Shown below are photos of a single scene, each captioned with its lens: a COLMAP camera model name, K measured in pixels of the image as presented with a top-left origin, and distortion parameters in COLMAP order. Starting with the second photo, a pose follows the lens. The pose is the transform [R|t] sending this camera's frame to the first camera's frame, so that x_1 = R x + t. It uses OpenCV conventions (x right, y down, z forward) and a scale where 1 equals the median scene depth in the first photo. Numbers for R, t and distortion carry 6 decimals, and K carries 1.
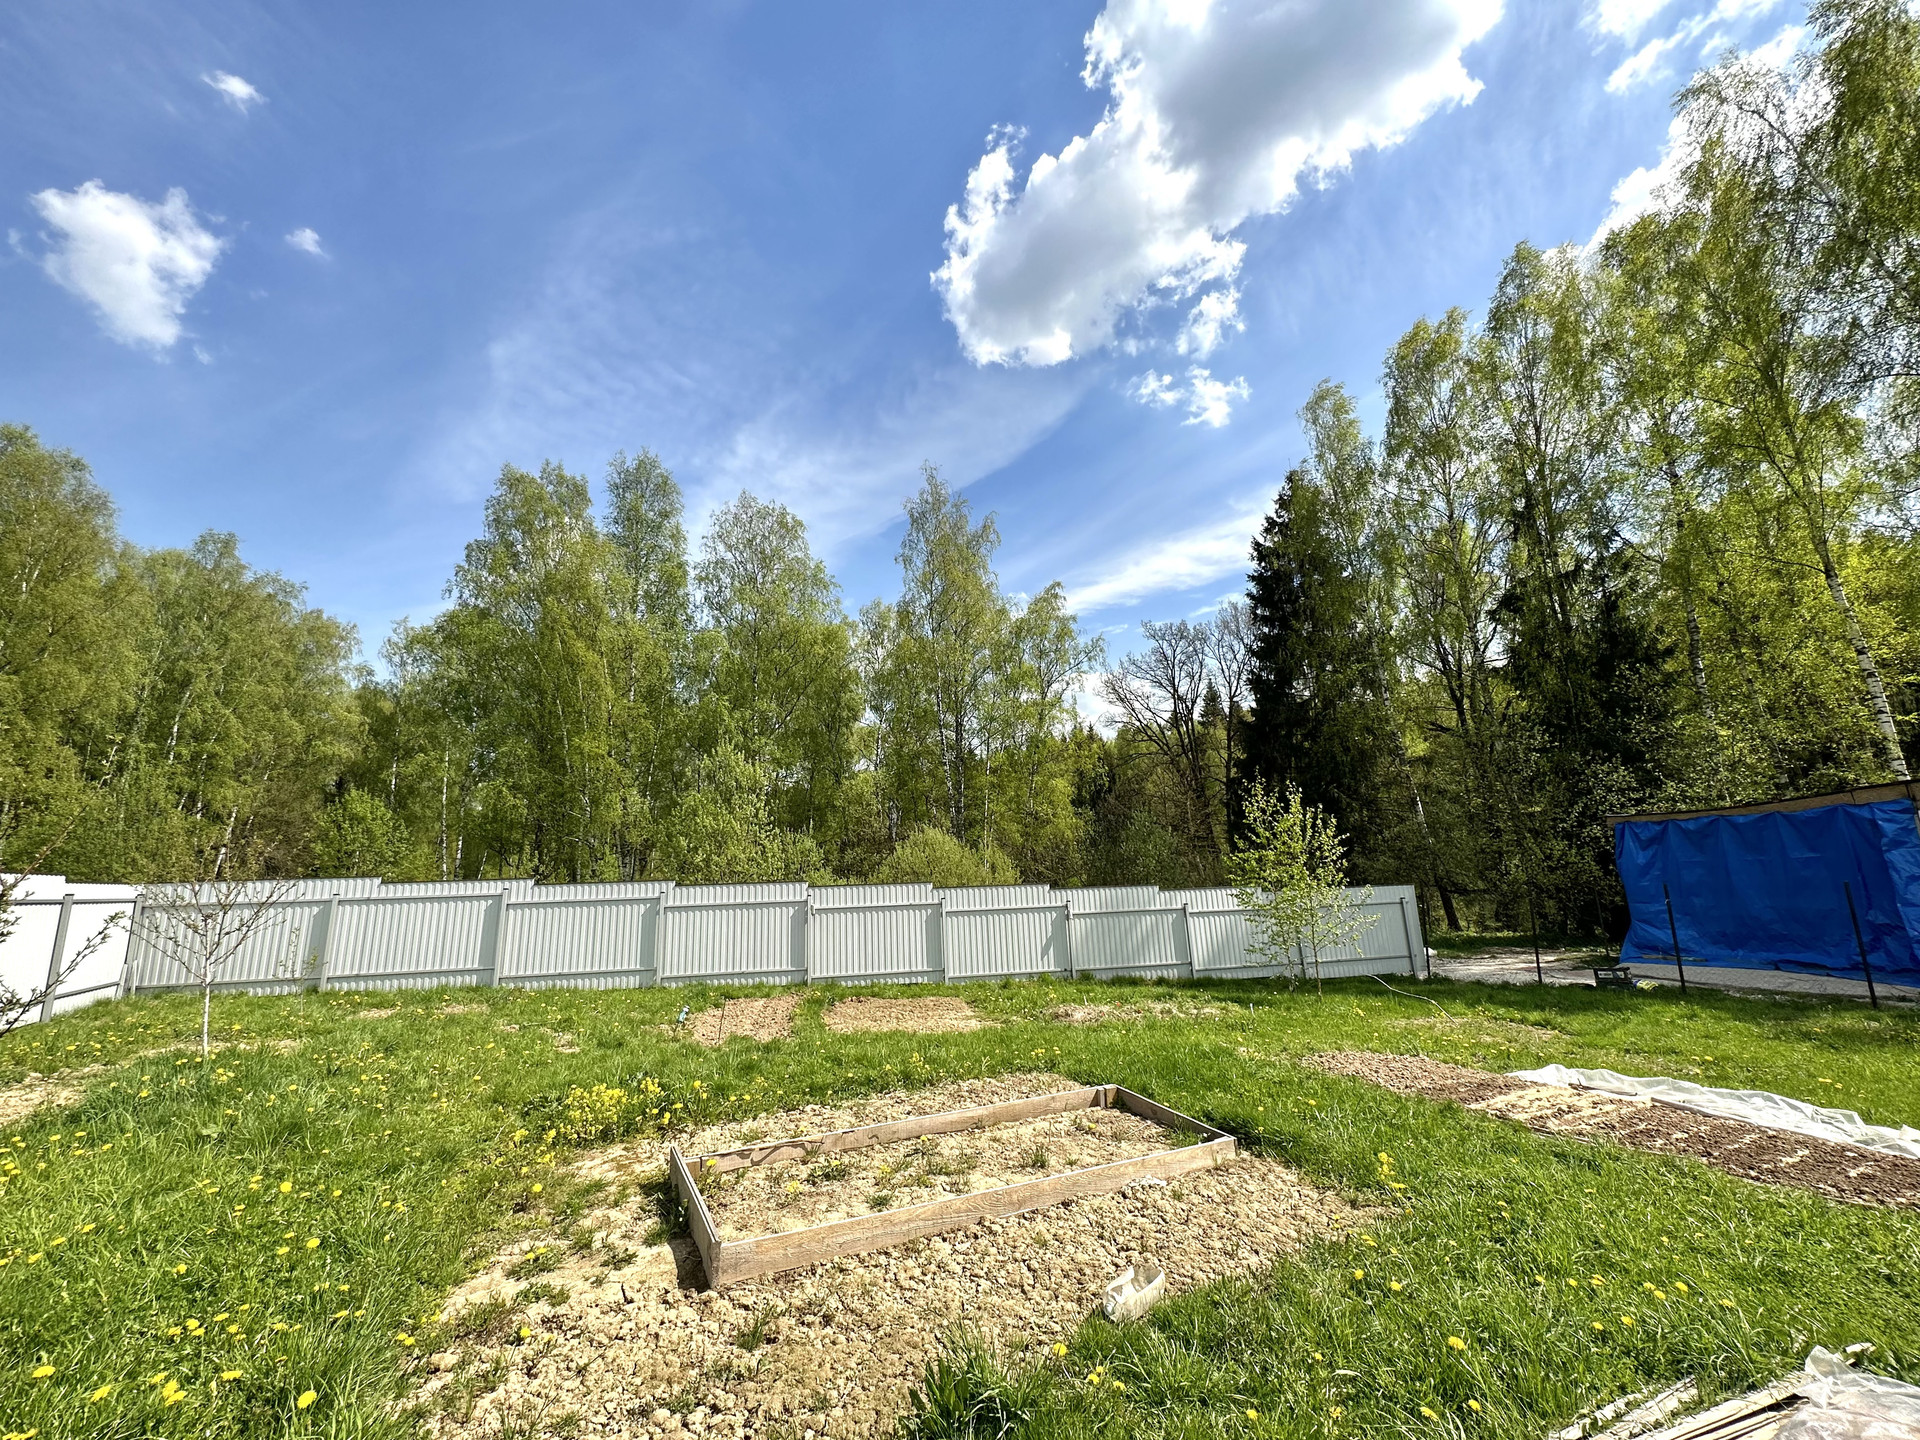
lens RADIAL K [[739.4, 0, 962.1], [0, 739.4, 695.8], [0, 0, 1]] dist [0.000278, 0.000500]
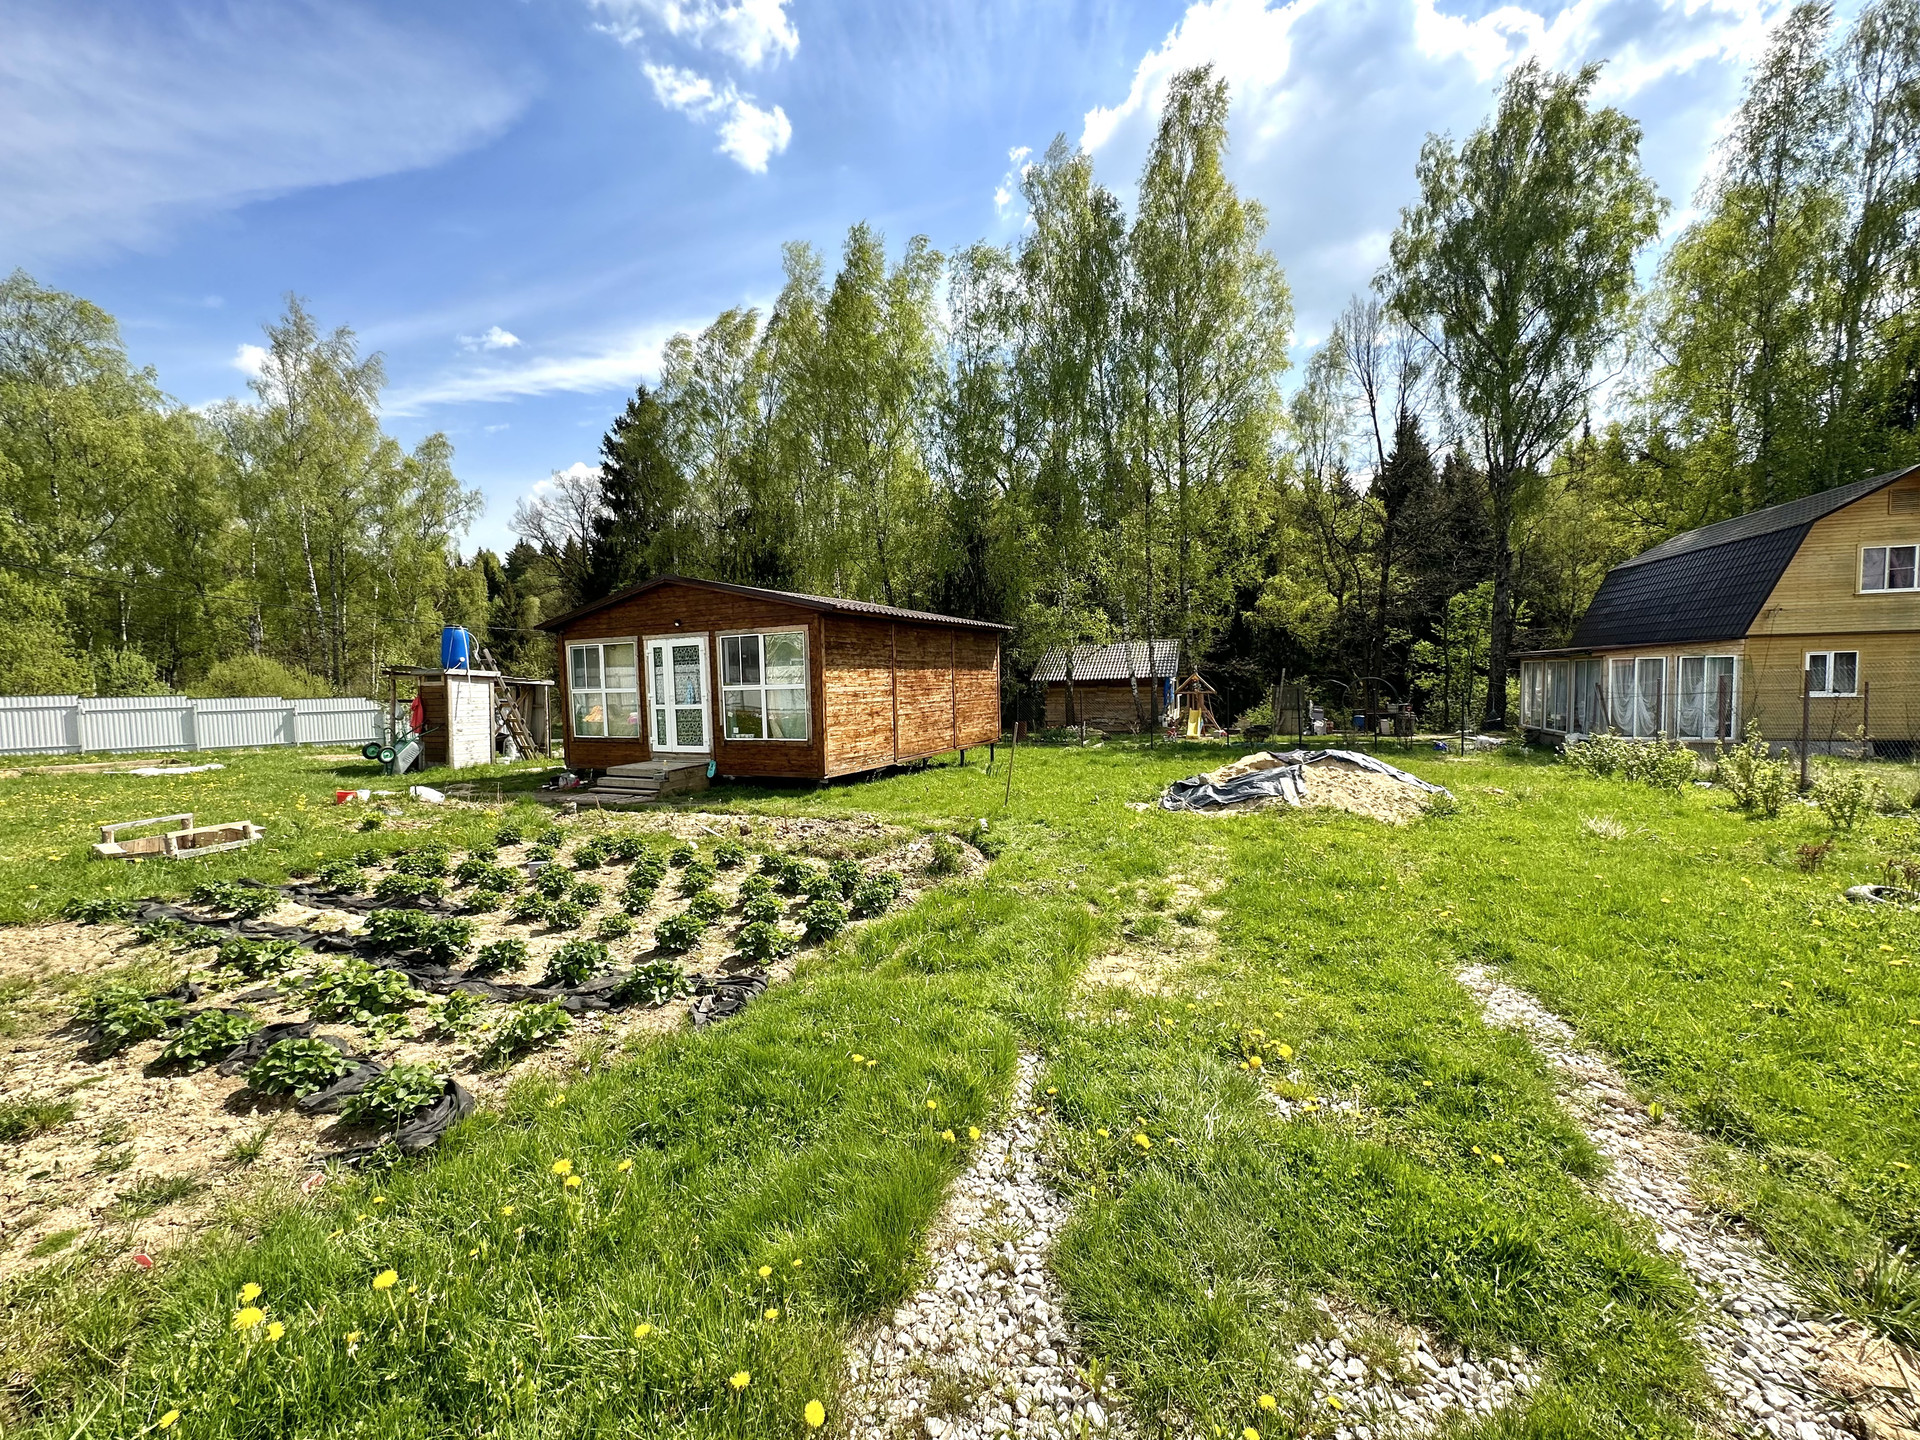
lens RADIAL K [[768.4, 0, 960.4], [0, 768.4, 723.9], [0, 0, 1]] dist [-0.000557, 0.000561]
pose [[0.845802, -0.021953, 0.533045, 0.092441], [-0.131434, 0.959782, 0.248079, -0.074156], [-0.517053, -0.279886, 0.808900, -0.281438]]
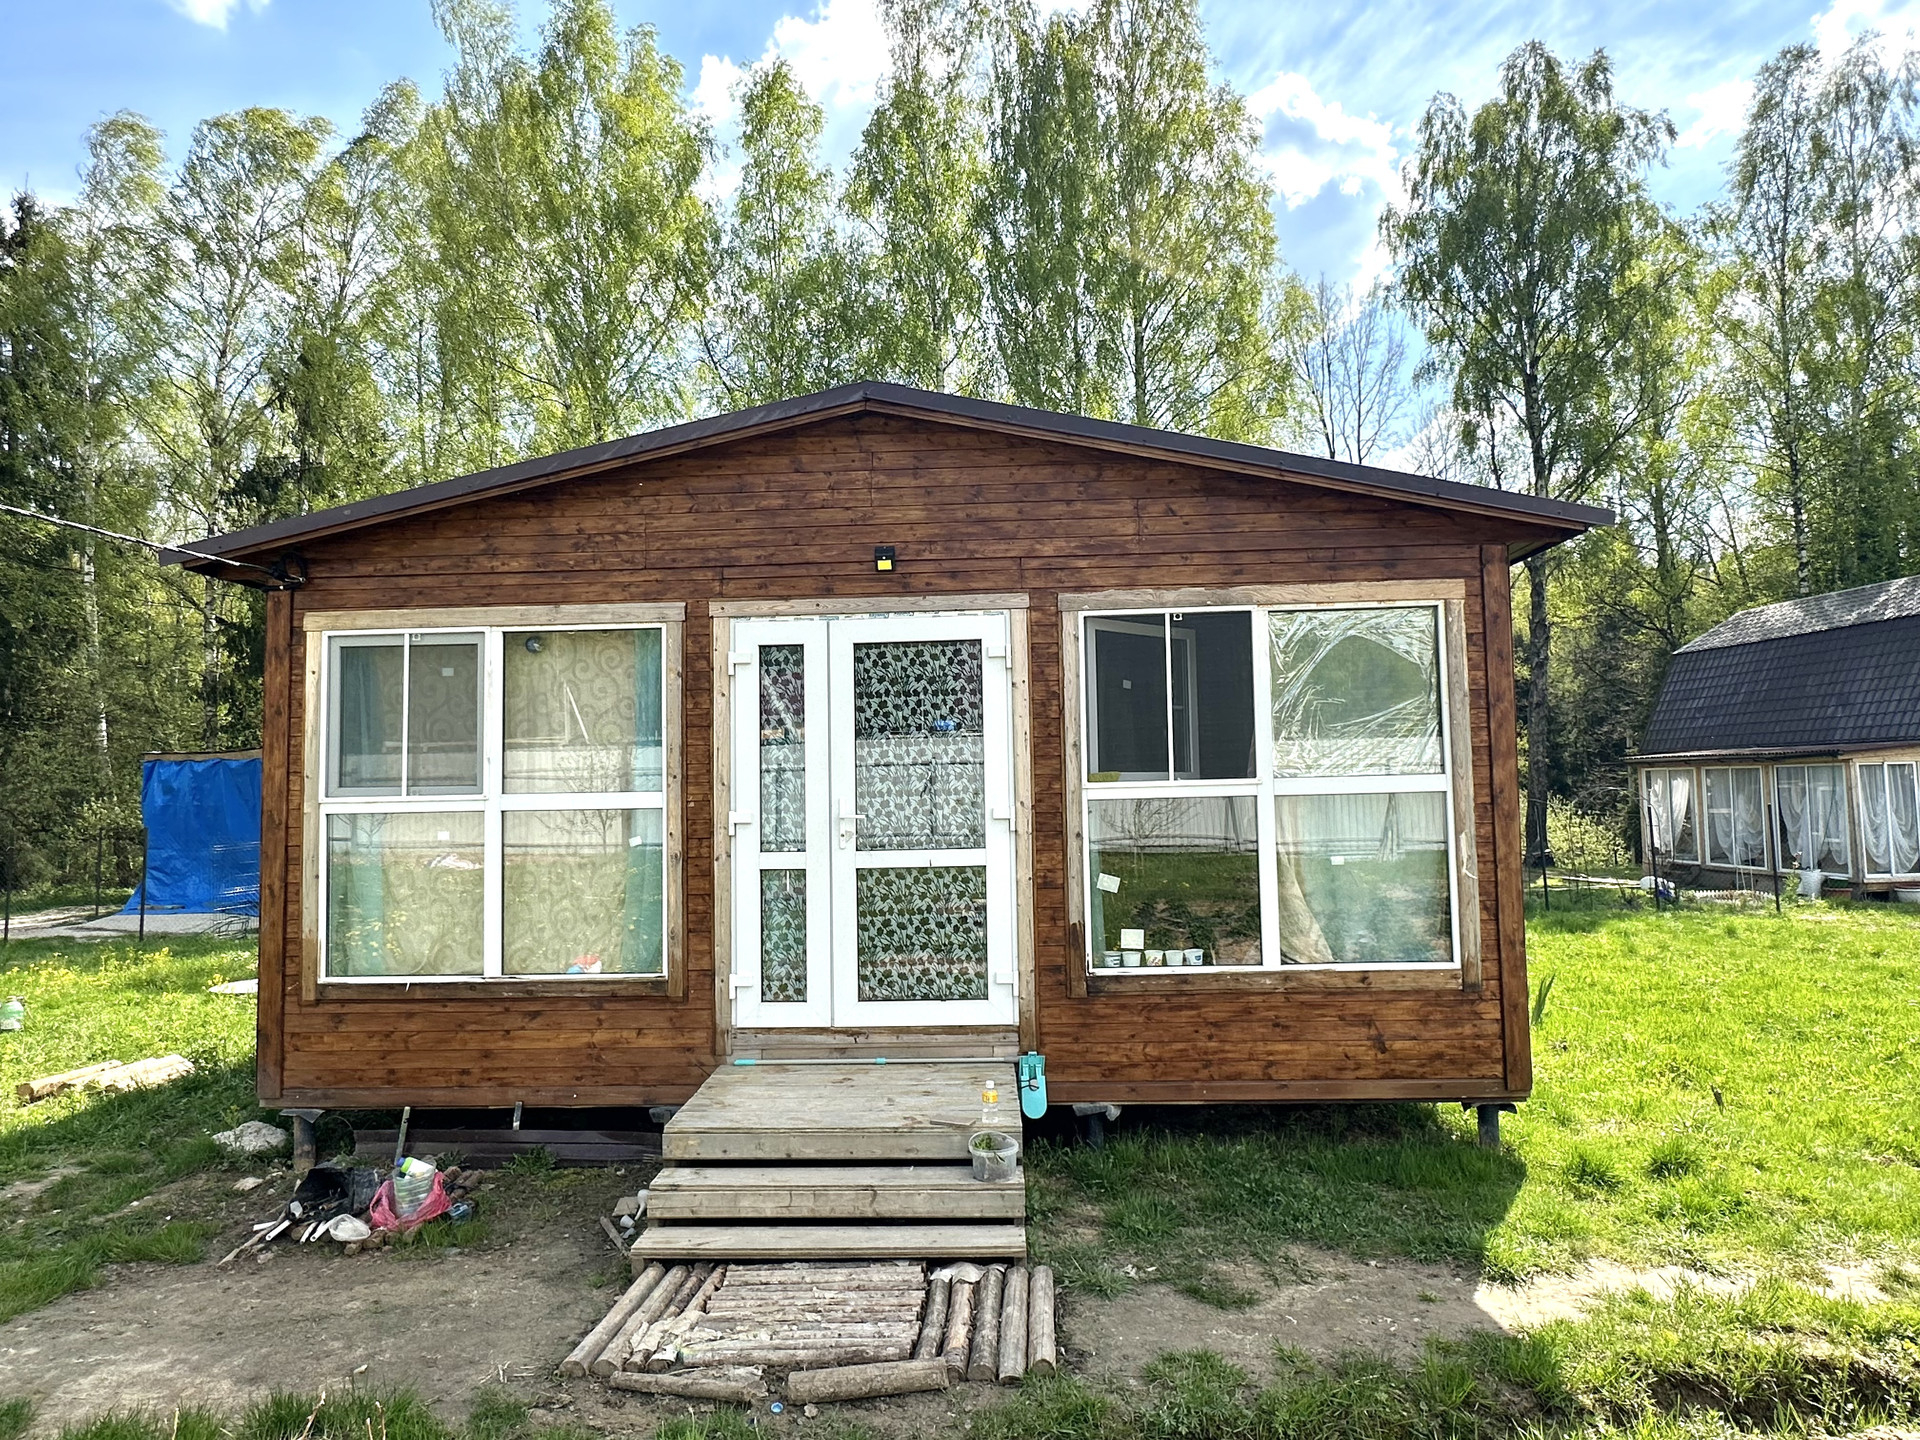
lens RADIAL K [[1094.4, 0, 972.1], [0, 1094.4, 734.0], [0, 0, 1]] dist [-0.000674, -0.000021]
pose [[0.562579, 0.068064, 0.823937, 0.074829], [-0.200549, 0.978074, 0.056137, -0.031463], [-0.802051, -0.196821, 0.563894, -0.119967]]
